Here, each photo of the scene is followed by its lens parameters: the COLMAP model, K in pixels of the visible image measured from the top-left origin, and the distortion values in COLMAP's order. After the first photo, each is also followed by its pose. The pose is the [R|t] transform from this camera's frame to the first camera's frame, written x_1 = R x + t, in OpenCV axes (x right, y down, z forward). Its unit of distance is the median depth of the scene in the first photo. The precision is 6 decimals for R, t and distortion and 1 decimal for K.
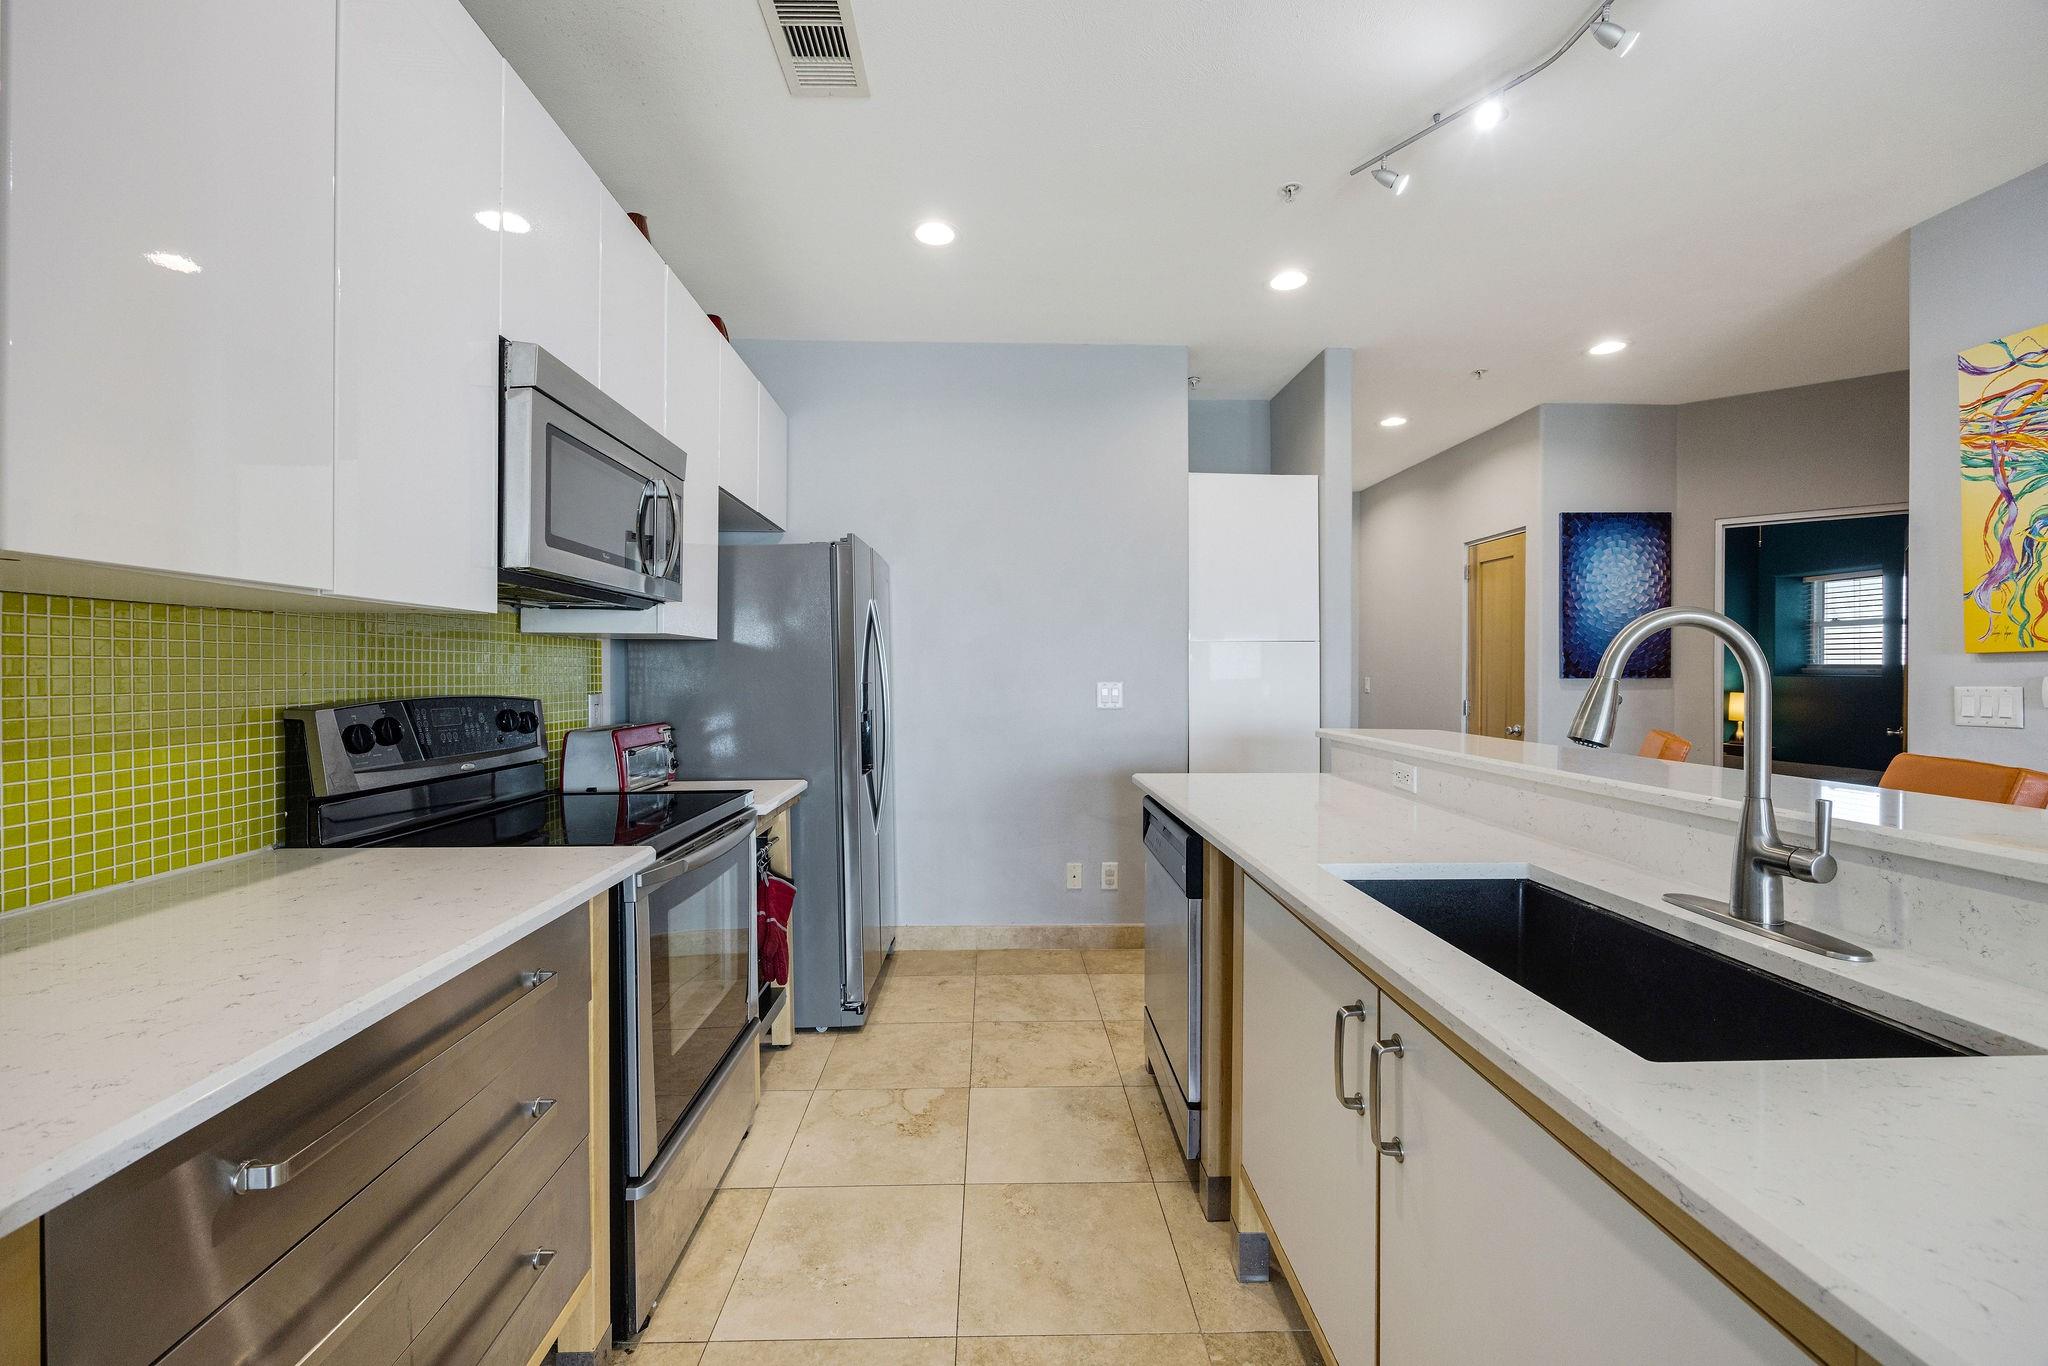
lens RADIAL K [[825.9, 0, 1015.3], [0, 825.9, 673.2], [0, 0, 1]] dist [-0.001689, -0.000171]
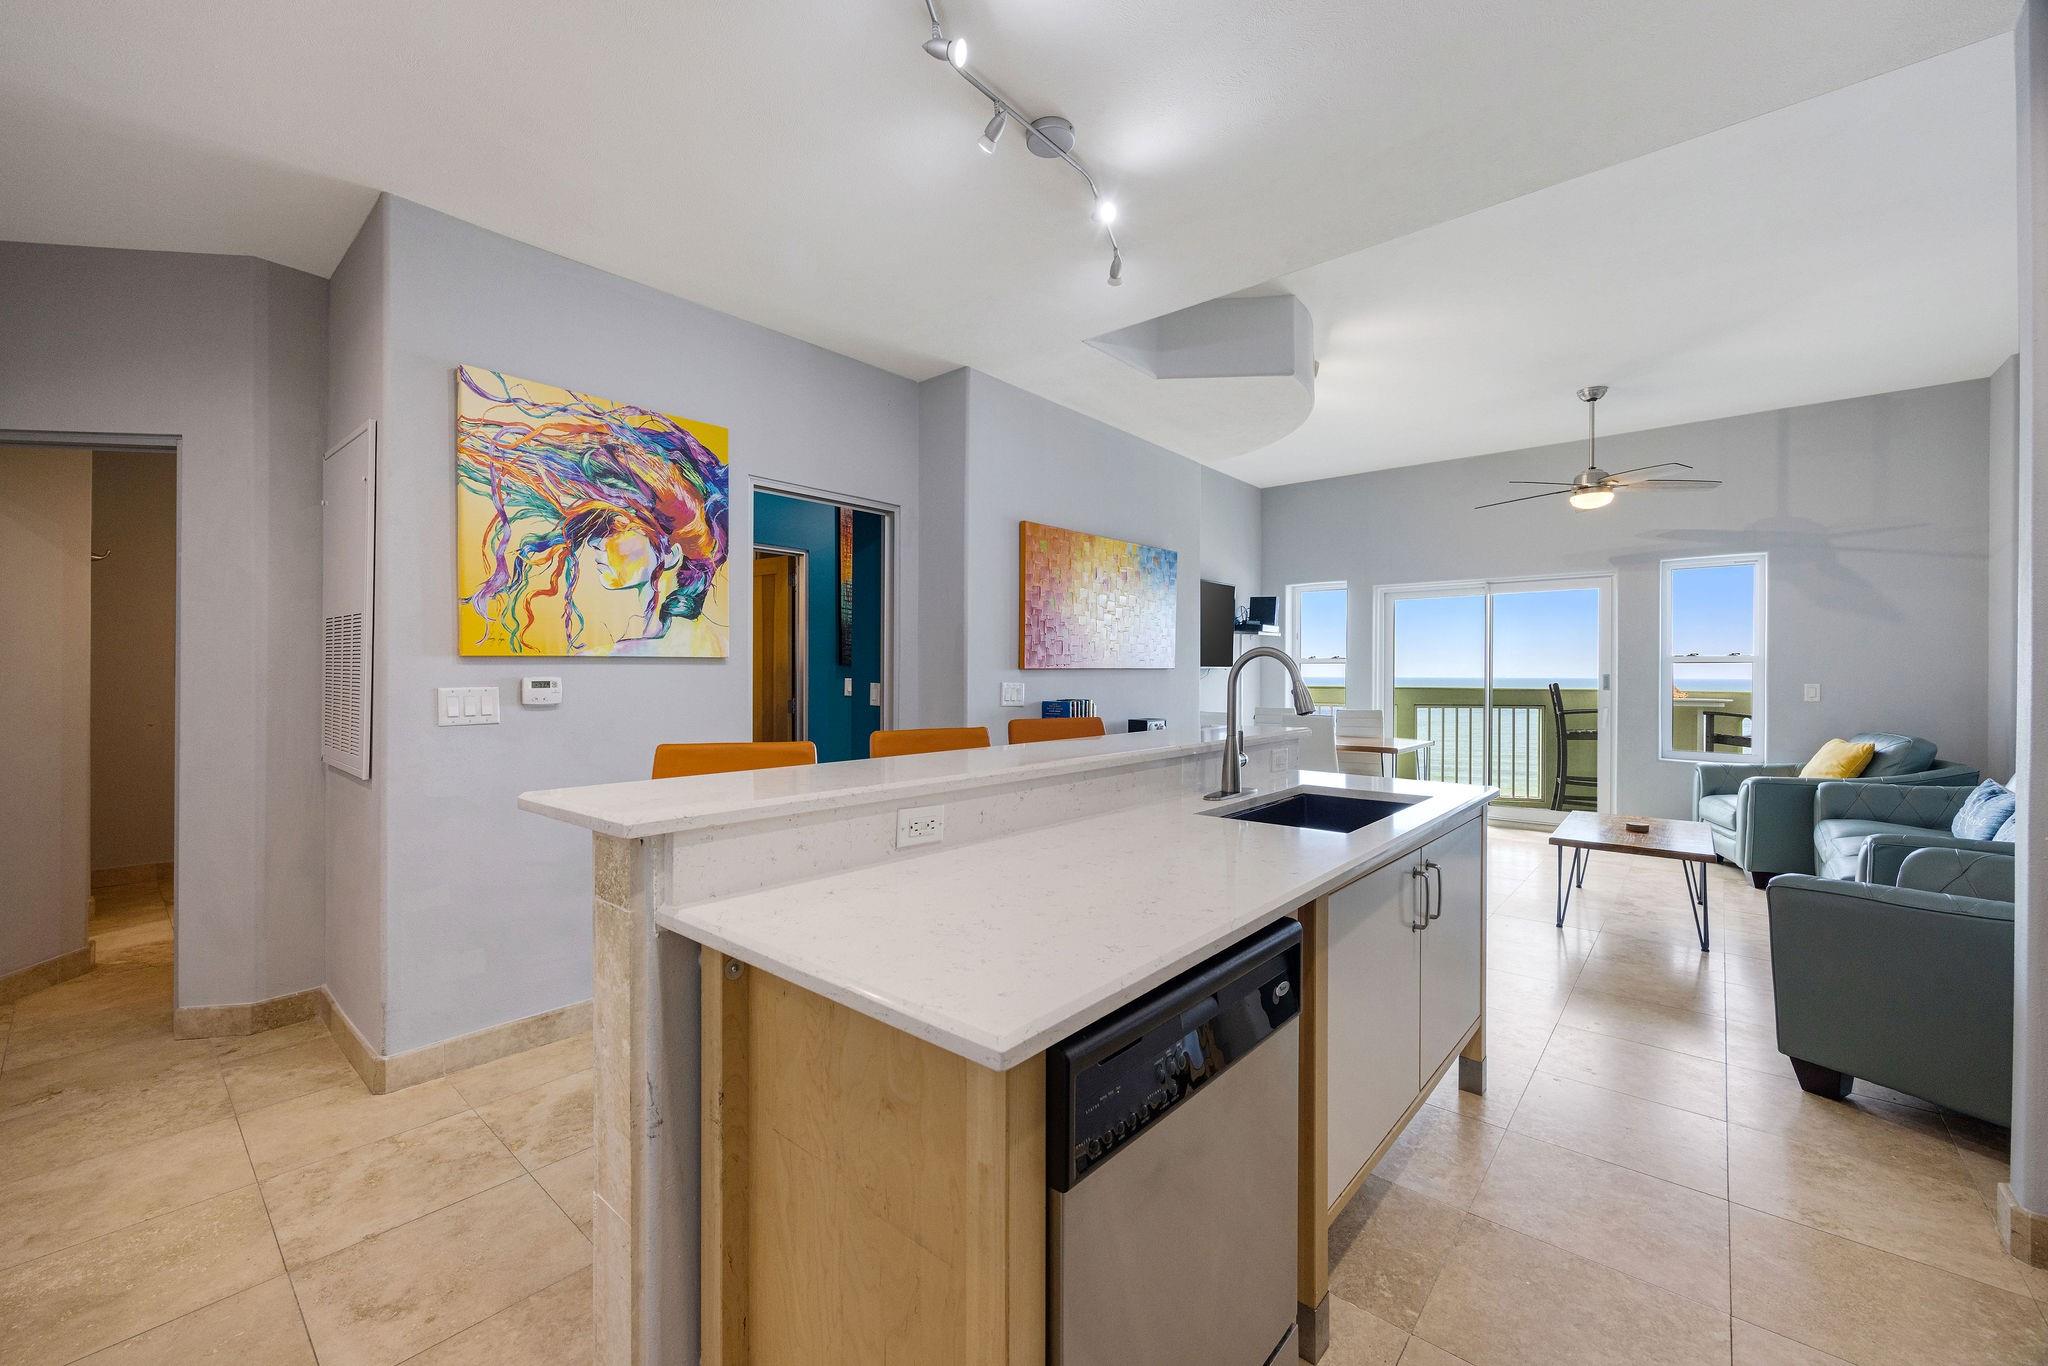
lens RADIAL K [[810.5, 0, 1016.4], [0, 810.5, 673.6], [0, 0, 1]] dist [0.000027, 0.000019]
pose [[-0.735434, -0.004809, 0.677579, -0.053582], [-0.003602, 0.999988, 0.003188, -0.007181], [-0.677587, -0.000096, -0.735443, 1.251075]]
